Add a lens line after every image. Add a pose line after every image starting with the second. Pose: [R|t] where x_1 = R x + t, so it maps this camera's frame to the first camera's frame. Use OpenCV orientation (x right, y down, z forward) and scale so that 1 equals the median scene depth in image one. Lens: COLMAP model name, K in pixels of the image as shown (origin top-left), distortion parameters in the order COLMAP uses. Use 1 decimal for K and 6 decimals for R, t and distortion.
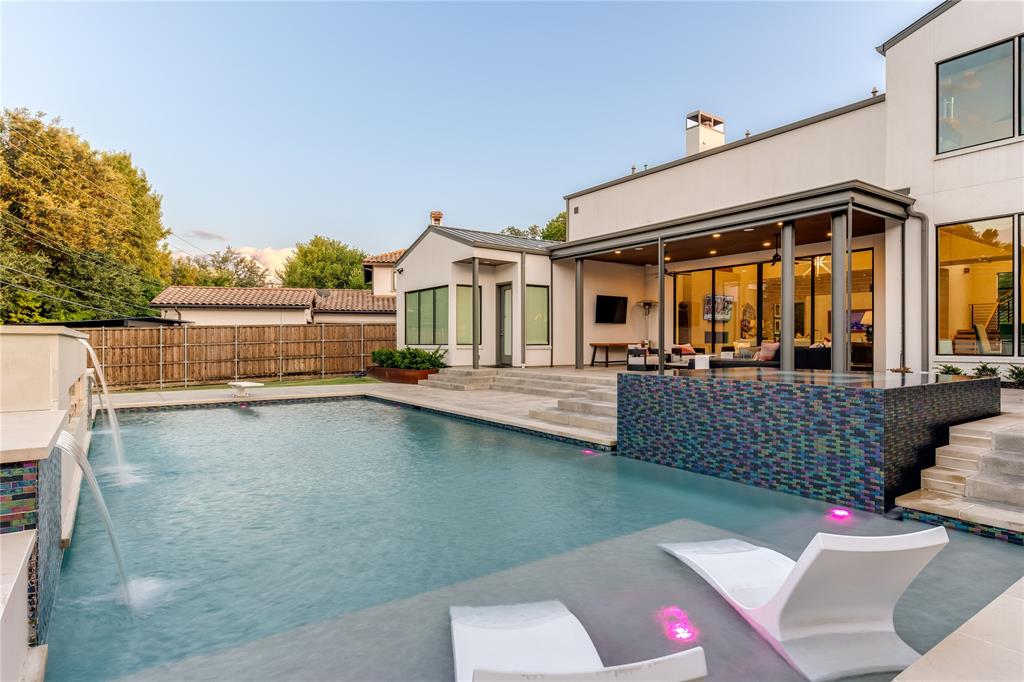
lens RADIAL K [[574.2, 0, 512.0], [0, 574.2, 341.0], [0, 0, 1]] dist [-0.000480, 0.000103]
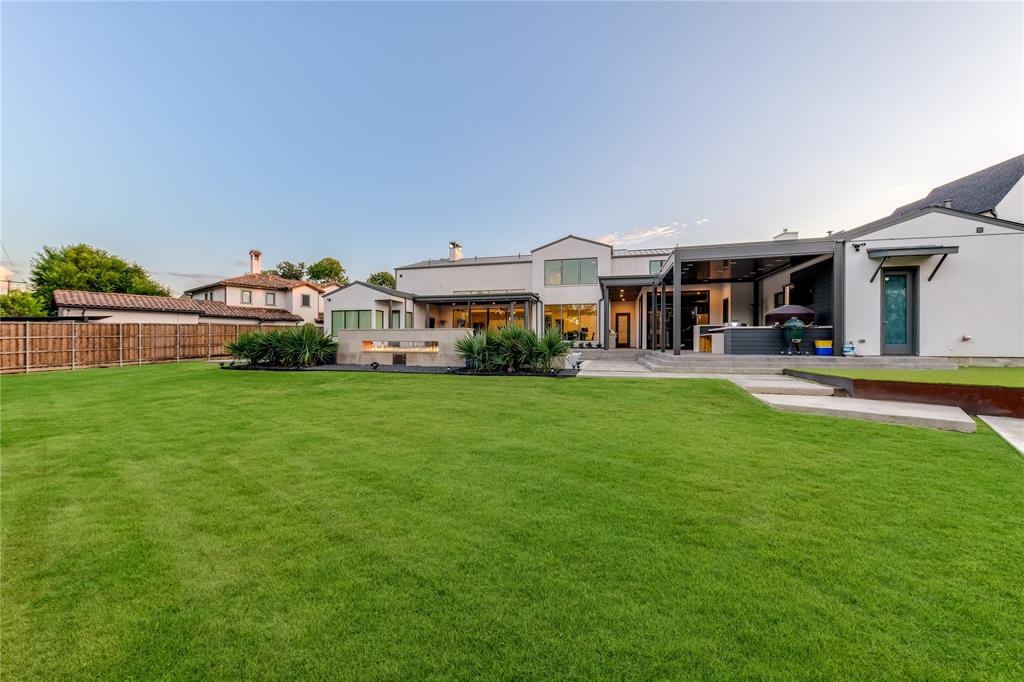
lens RADIAL K [[373.0, 0, 512.0], [0, 373.0, 341.0], [0, 0, 1]] dist [0.000062, -0.000090]
pose [[0.773402, 0.005548, 0.633891, -0.448312], [-0.005854, 0.999982, -0.001610, 0.015458], [-0.633889, -0.002466, 0.773420, -0.339706]]
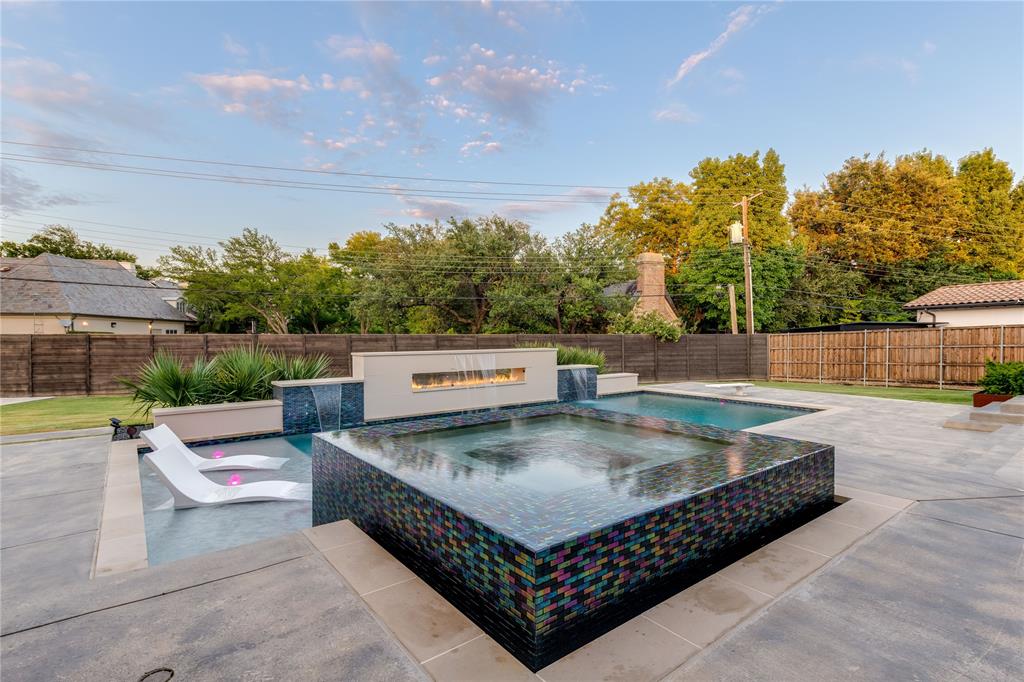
lens RADIAL K [[500.3, 0, 517.8], [0, 500.3, 346.2], [0, 0, 1]] dist [0.011669, -0.000158]
pose [[0.047308, 0.022947, -0.998617, 0.336086], [0.002222, 0.999731, 0.023078, -0.018617], [0.998878, -0.003311, 0.047244, 0.279456]]
